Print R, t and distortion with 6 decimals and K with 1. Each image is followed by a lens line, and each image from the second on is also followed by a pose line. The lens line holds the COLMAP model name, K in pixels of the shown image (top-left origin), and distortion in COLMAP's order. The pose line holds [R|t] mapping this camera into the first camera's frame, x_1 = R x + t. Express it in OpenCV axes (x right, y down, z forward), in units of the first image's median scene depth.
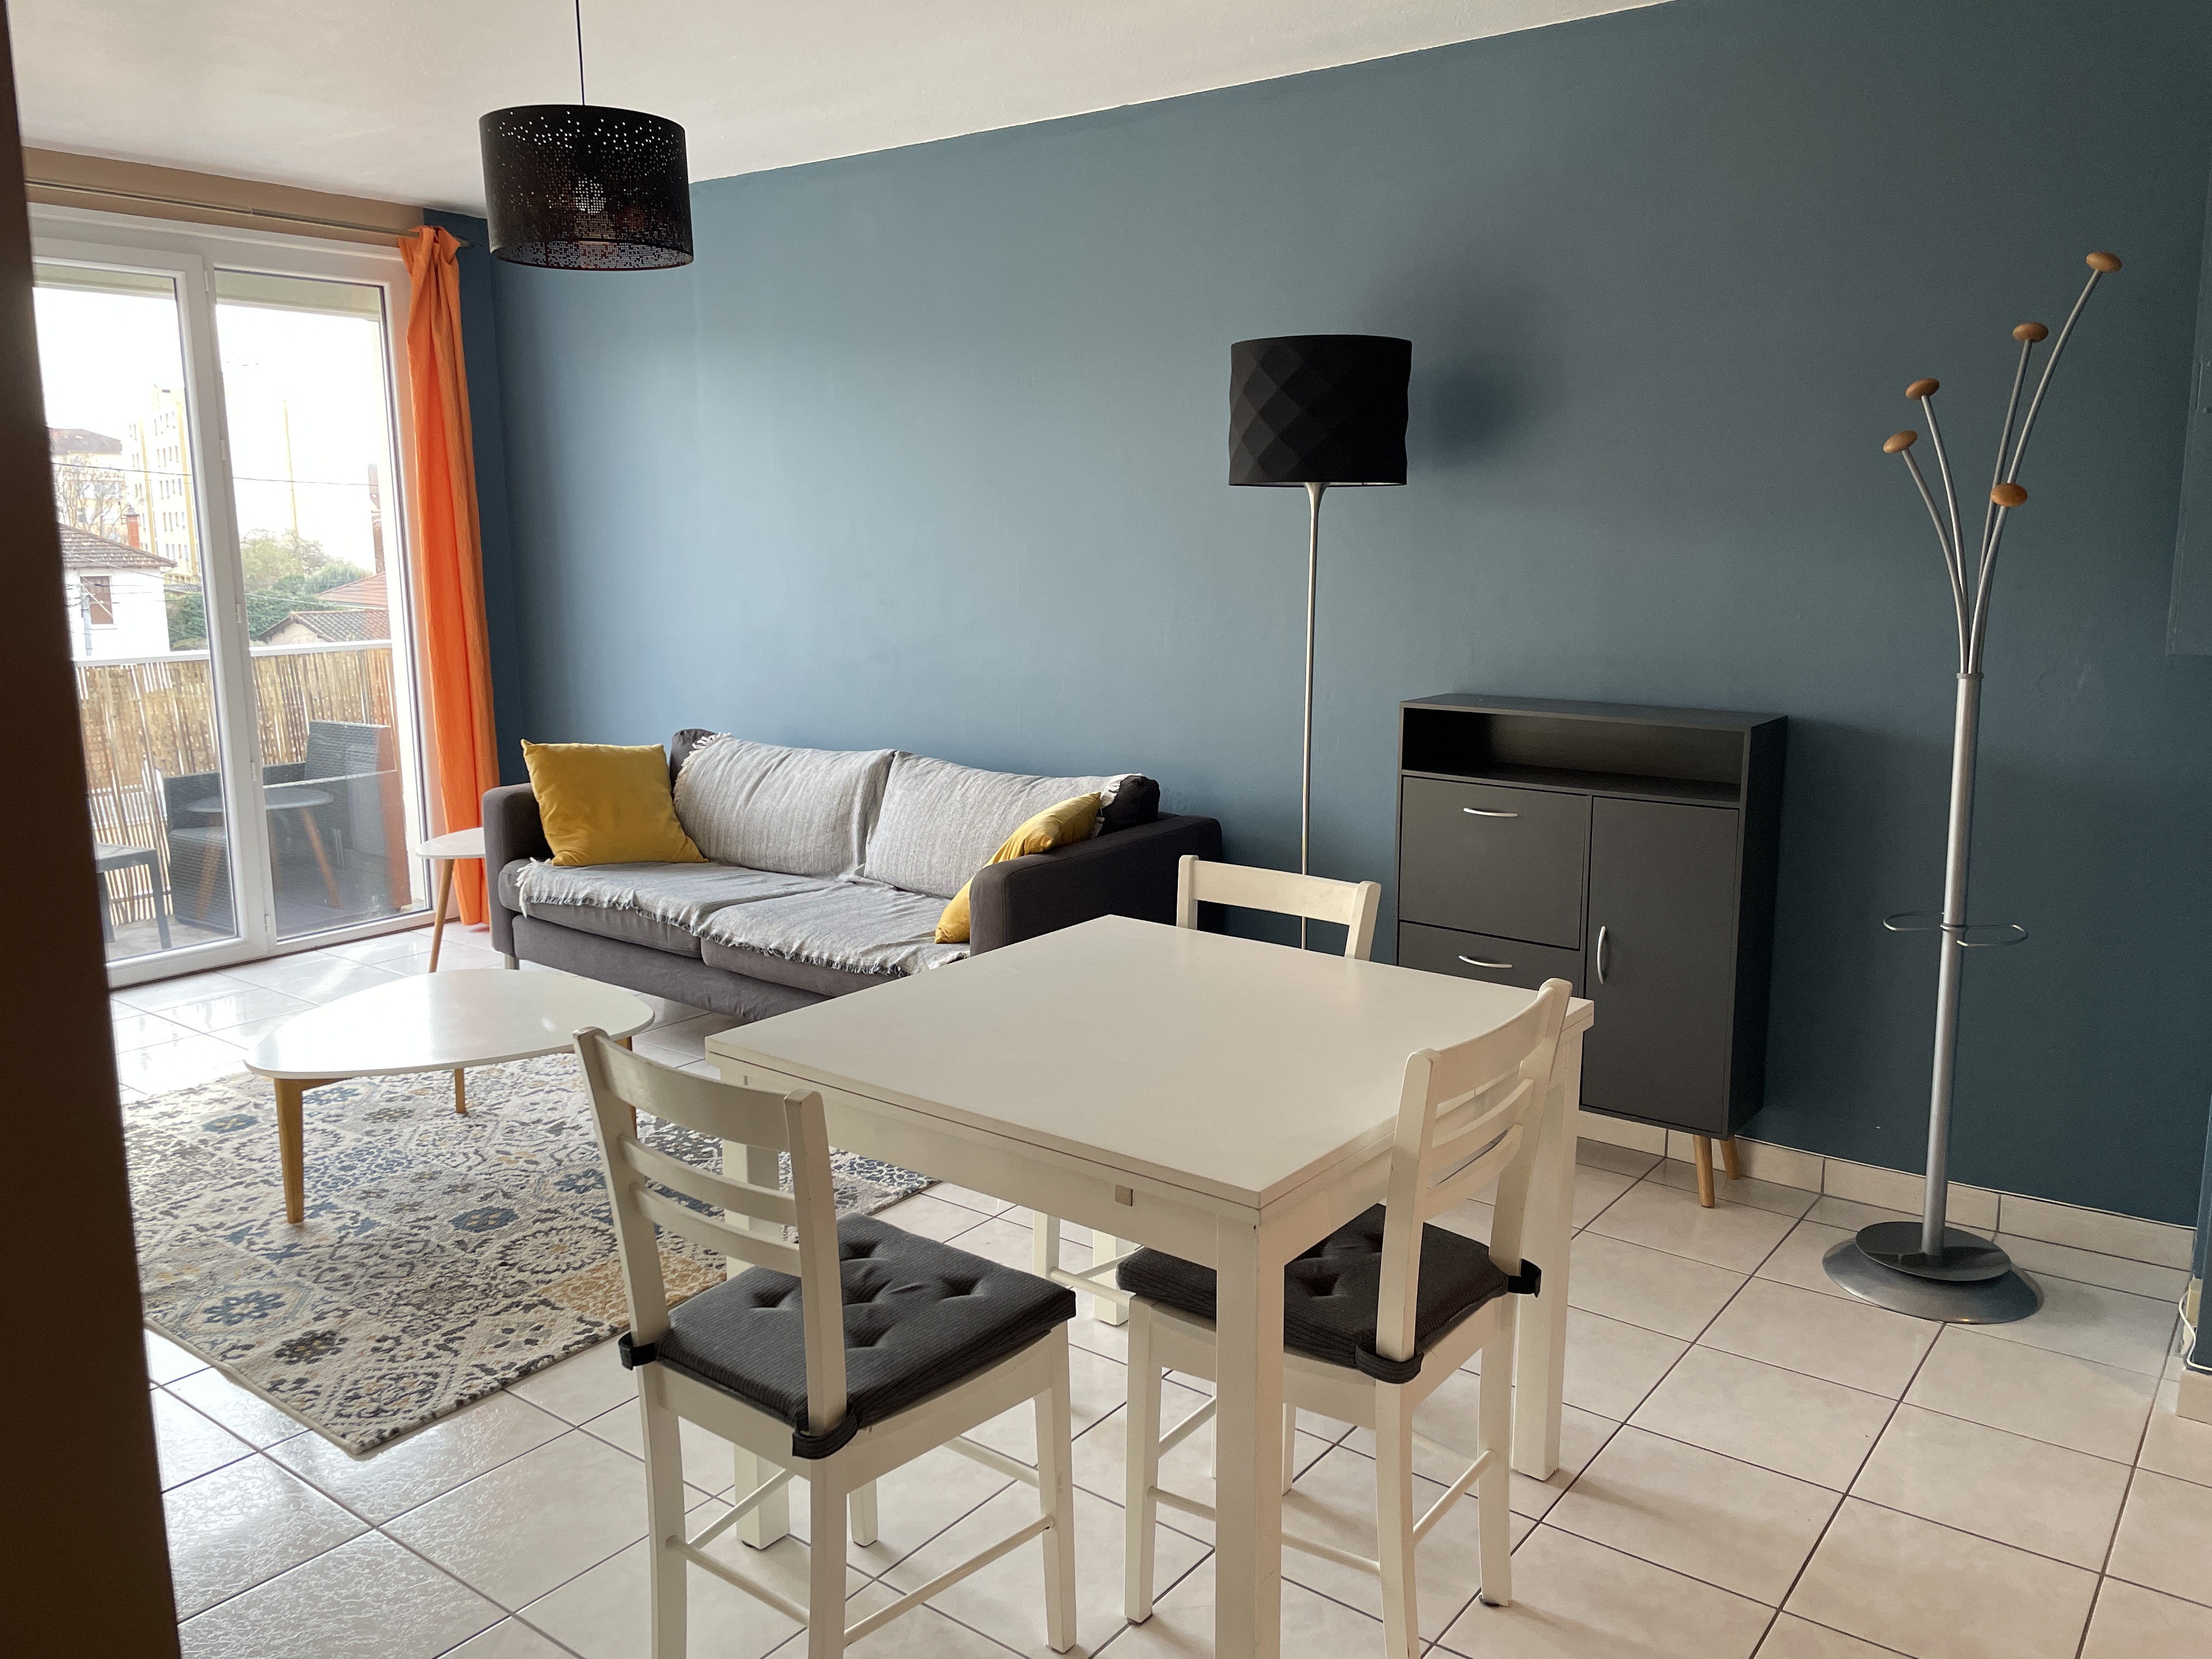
lens RADIAL K [[1666.1, 0, 1119.0], [0, 1666.1, 832.4], [0, 0, 1]] dist [0.113790, -0.161657]
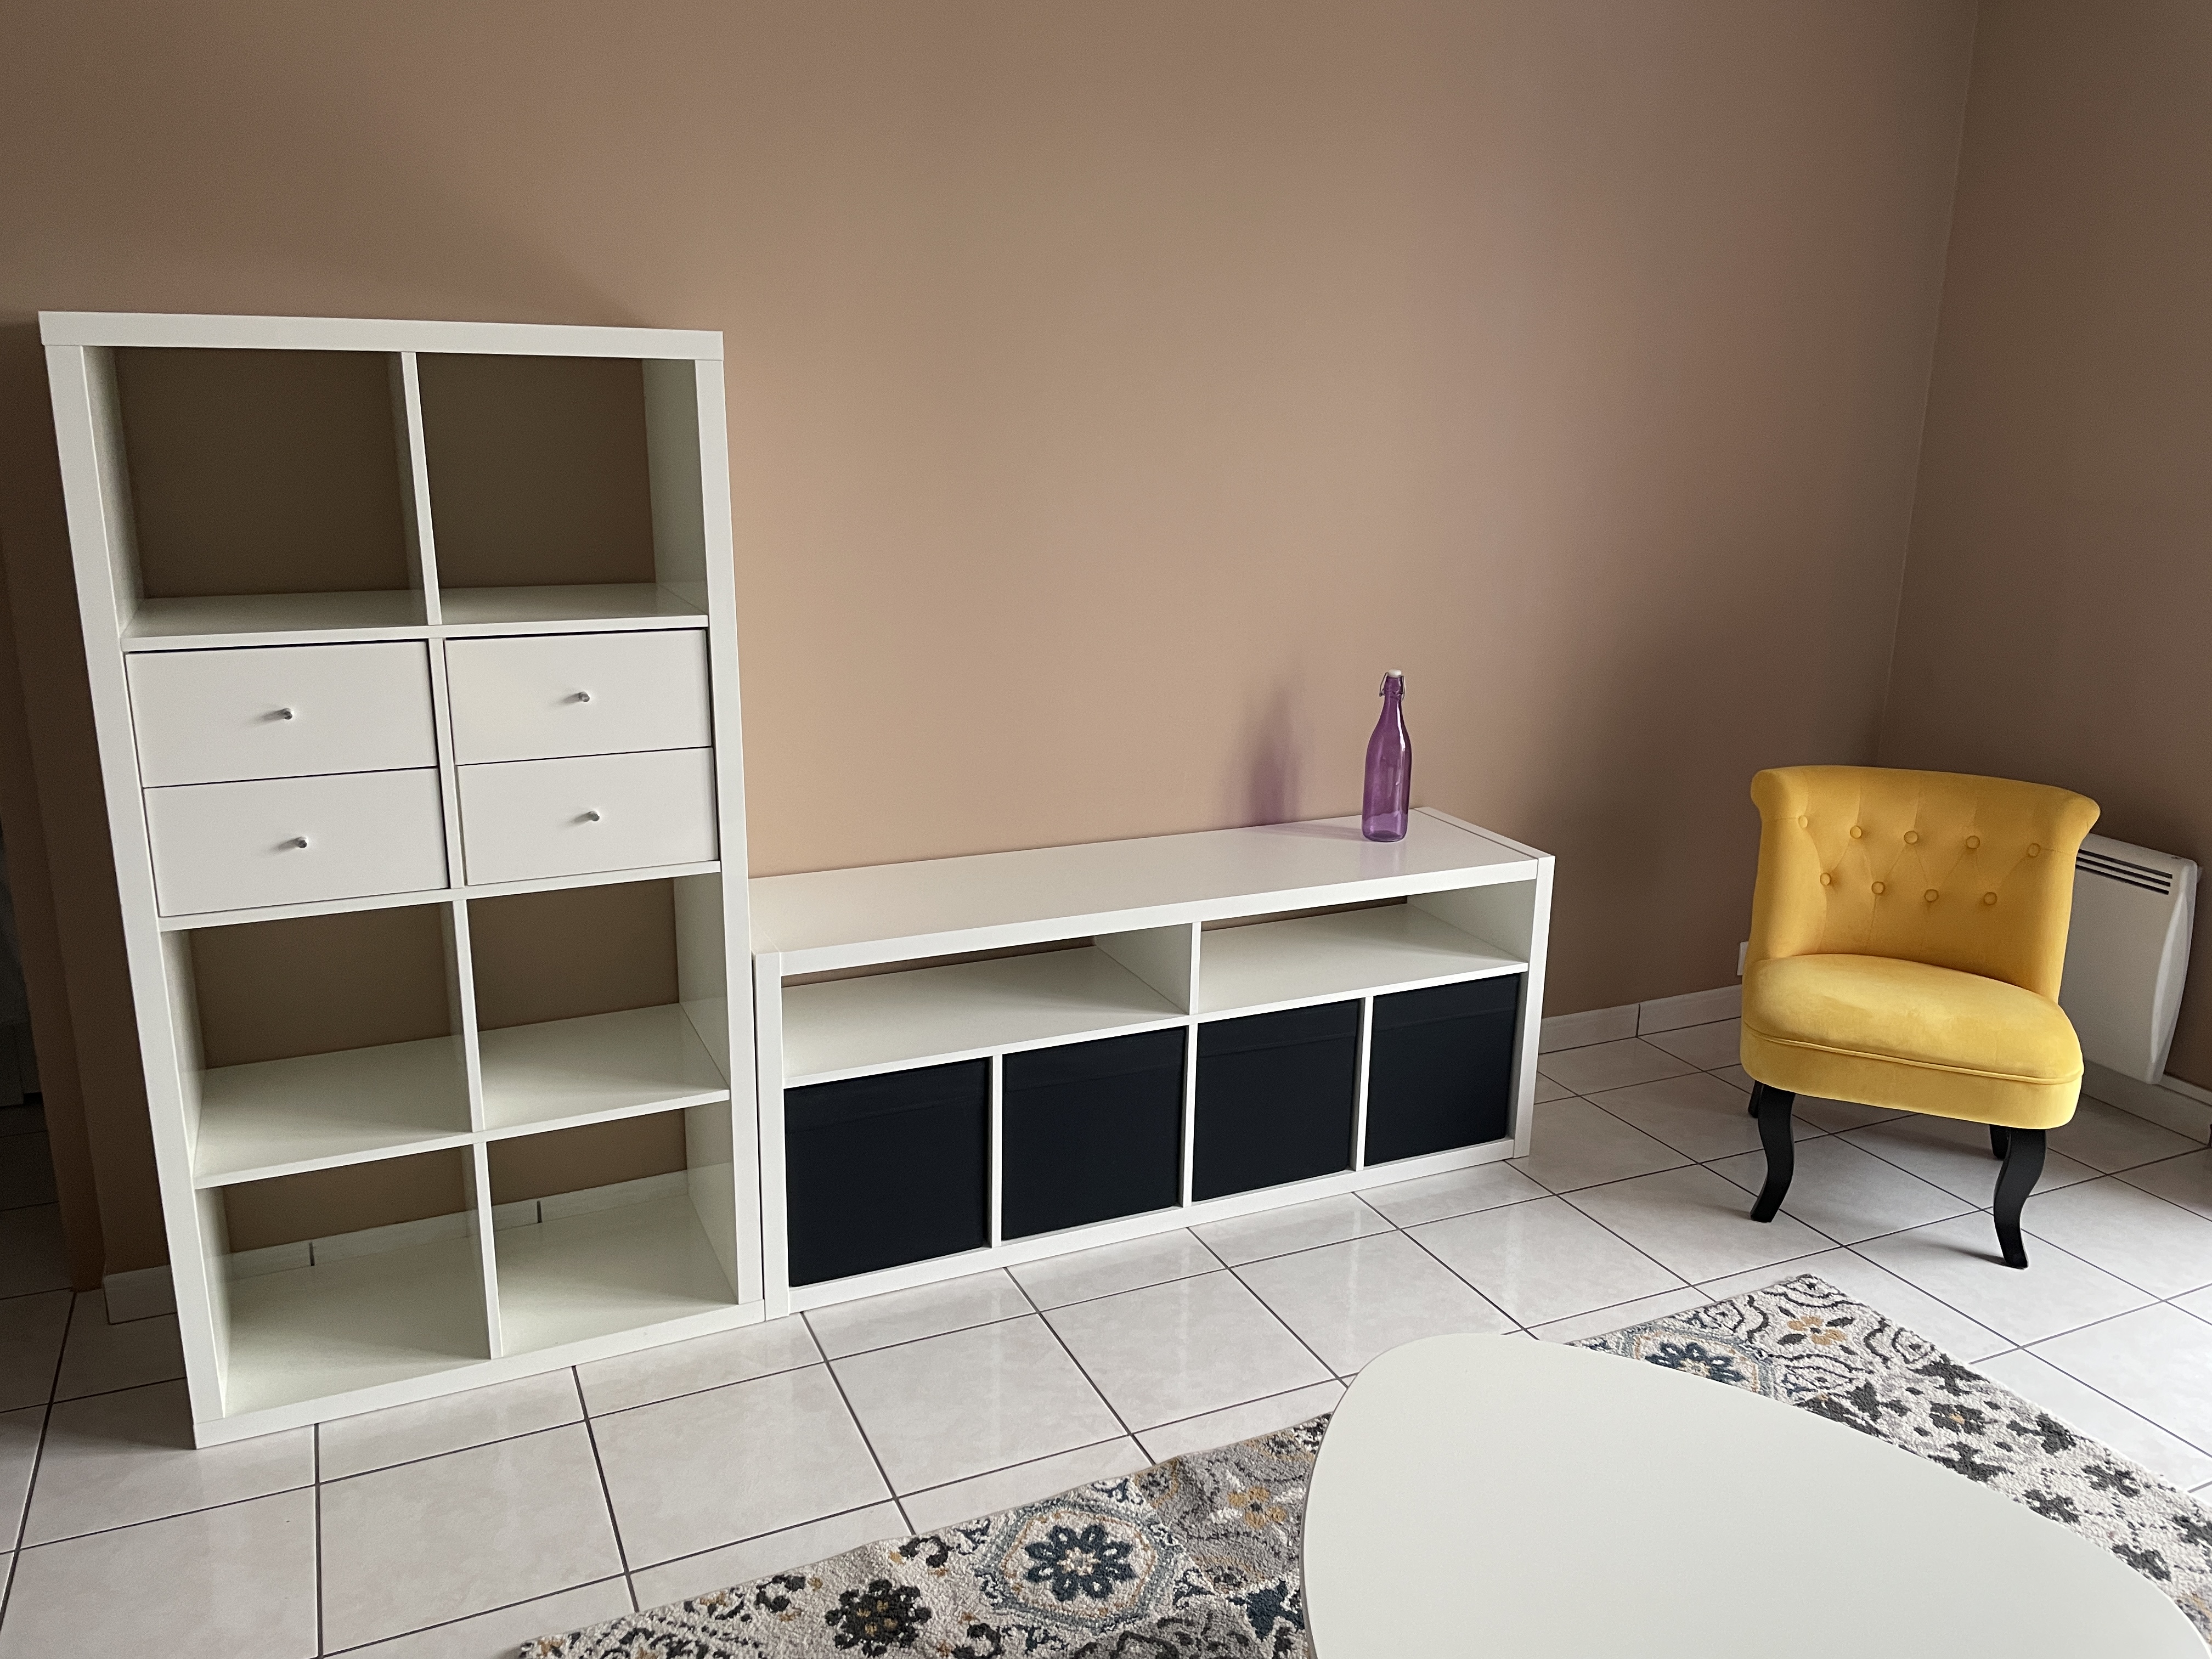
lens RADIAL K [[1666.1, 0, 1119.0], [0, 1666.1, 832.4], [0, 0, 1]] dist [0.113790, -0.161657]
pose [[-0.469449, 0.223979, -0.854079, -0.016699], [-0.171663, 0.925682, 0.337112, -0.166021], [0.866112, 0.304871, -0.396112, 0.941977]]
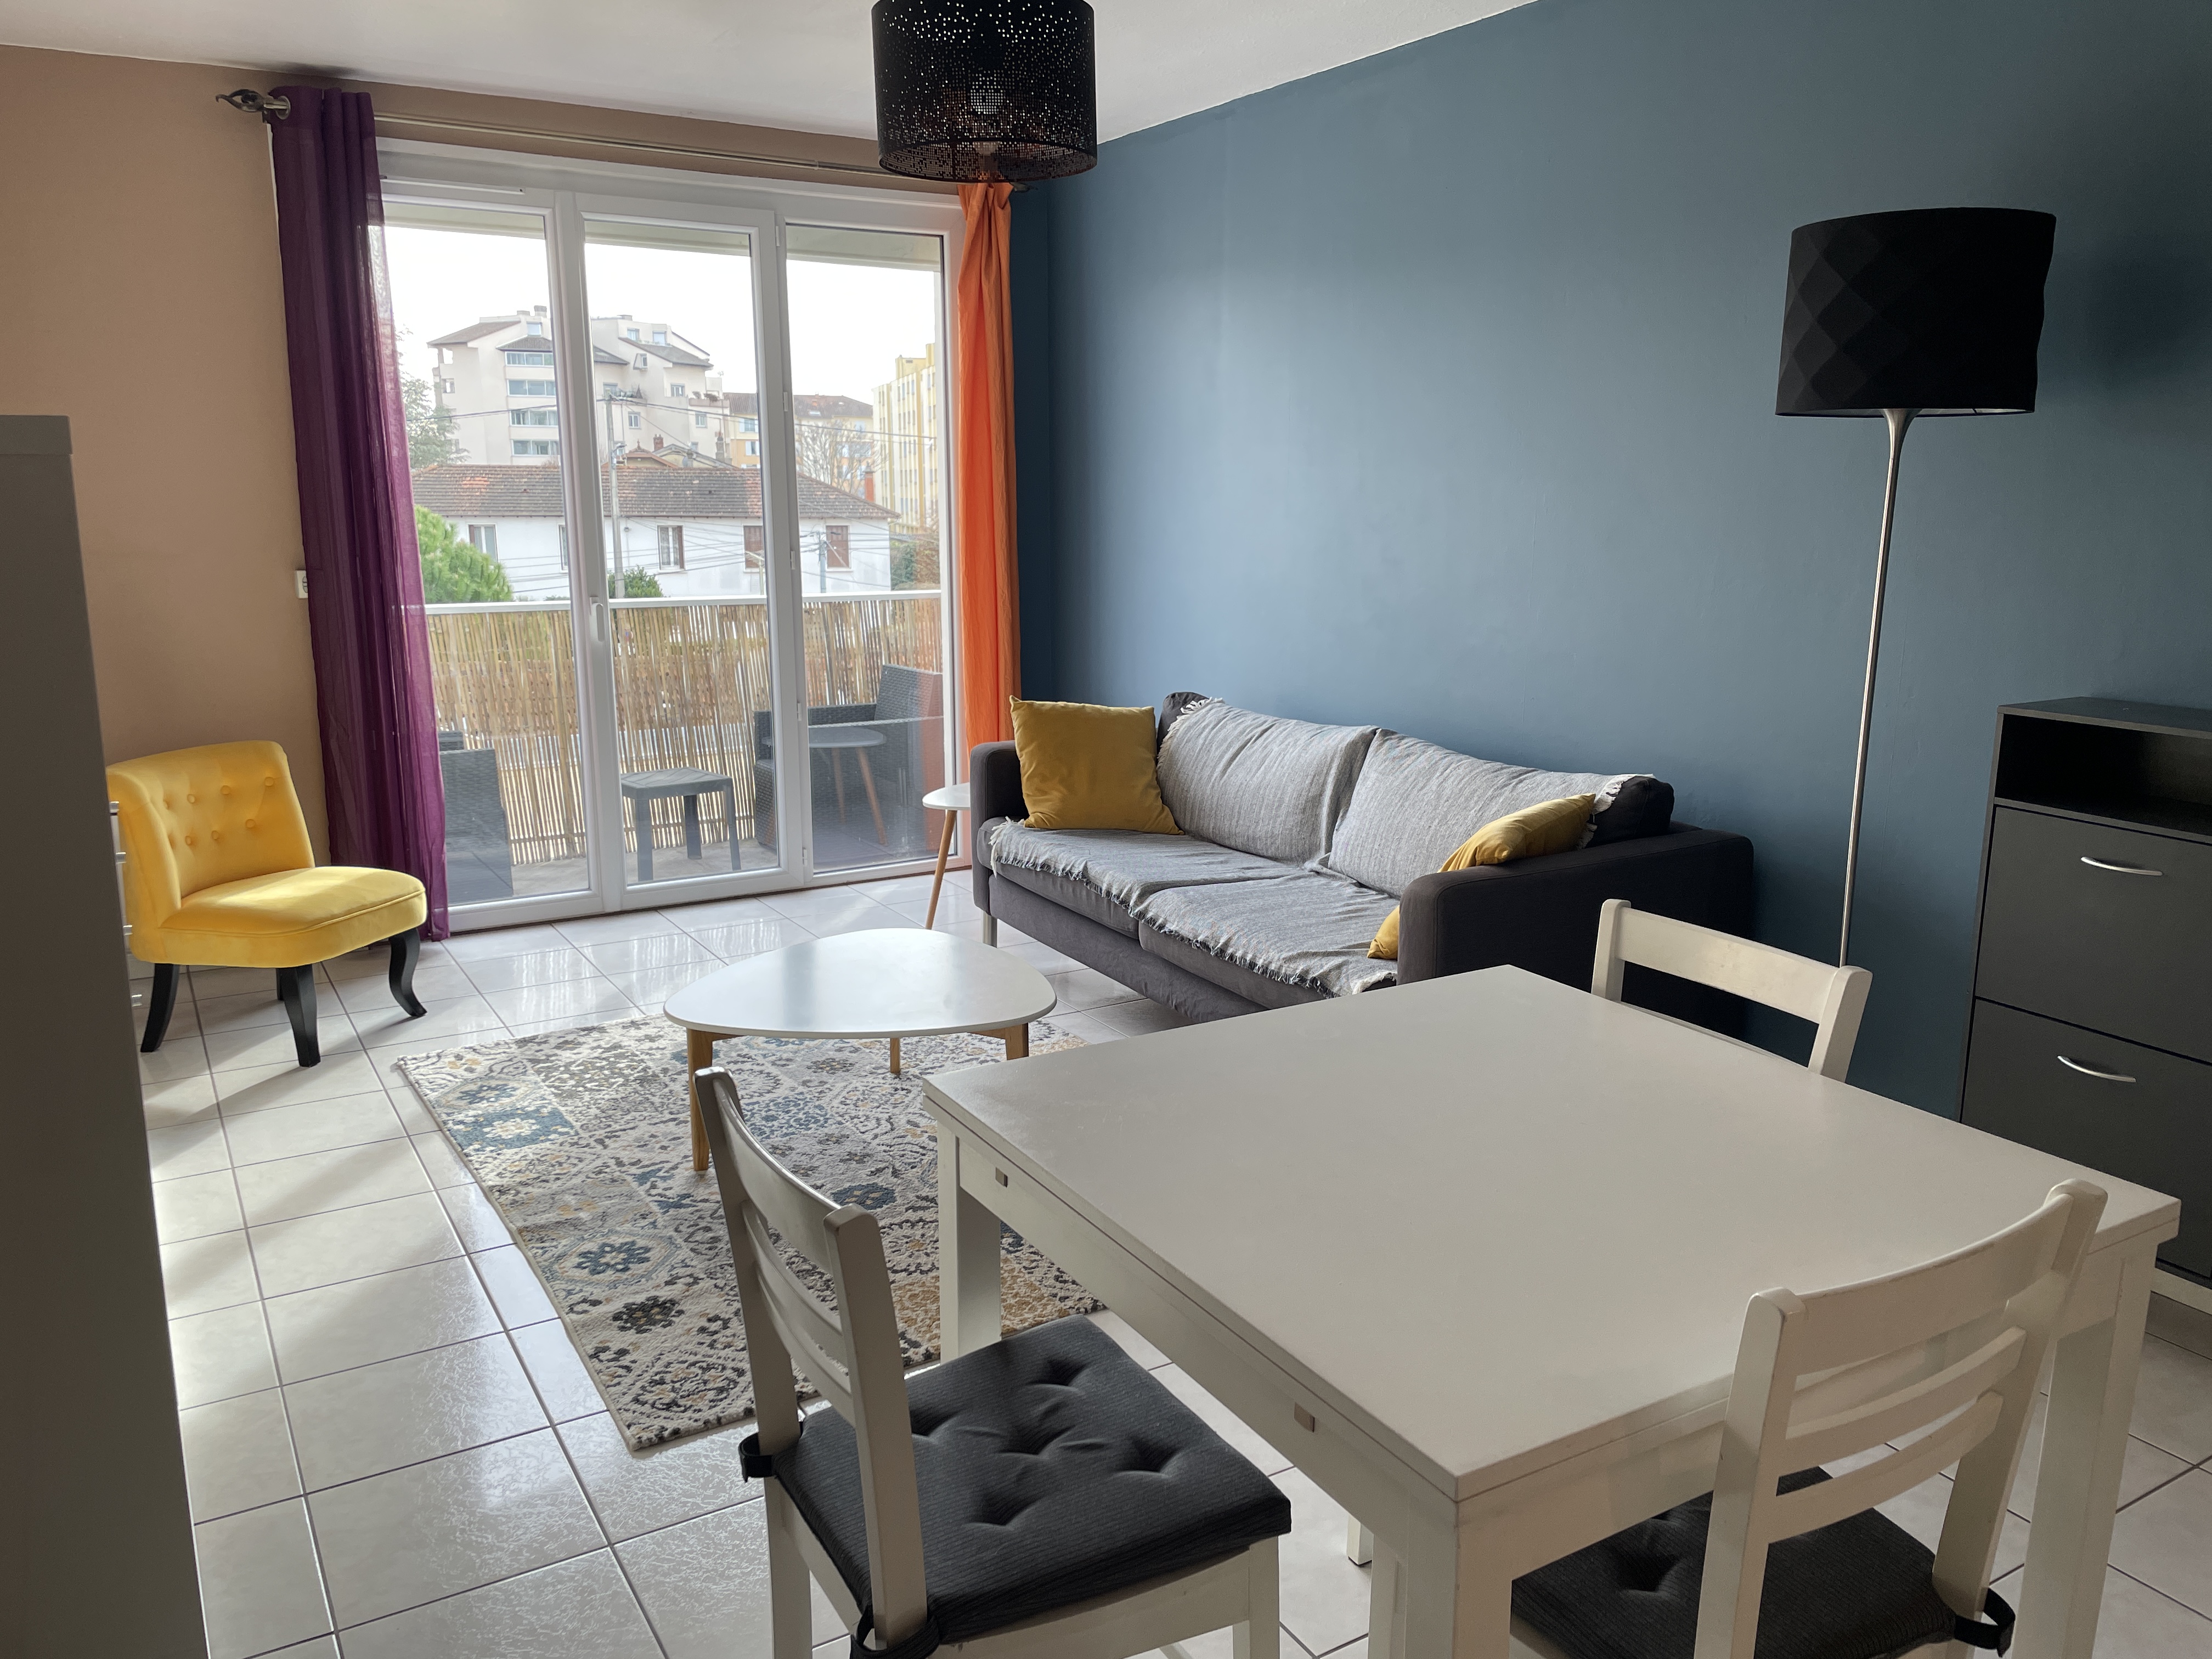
lens RADIAL K [[1666.1, 0, 1119.0], [0, 1666.1, 832.4], [0, 0, 1]] dist [0.113790, -0.161657]
pose [[0.928329, 0.080509, -0.362937, 0.079251], [-0.071113, 0.996698, 0.039198, -0.022762], [0.364894, -0.010579, 0.930989, 0.149536]]
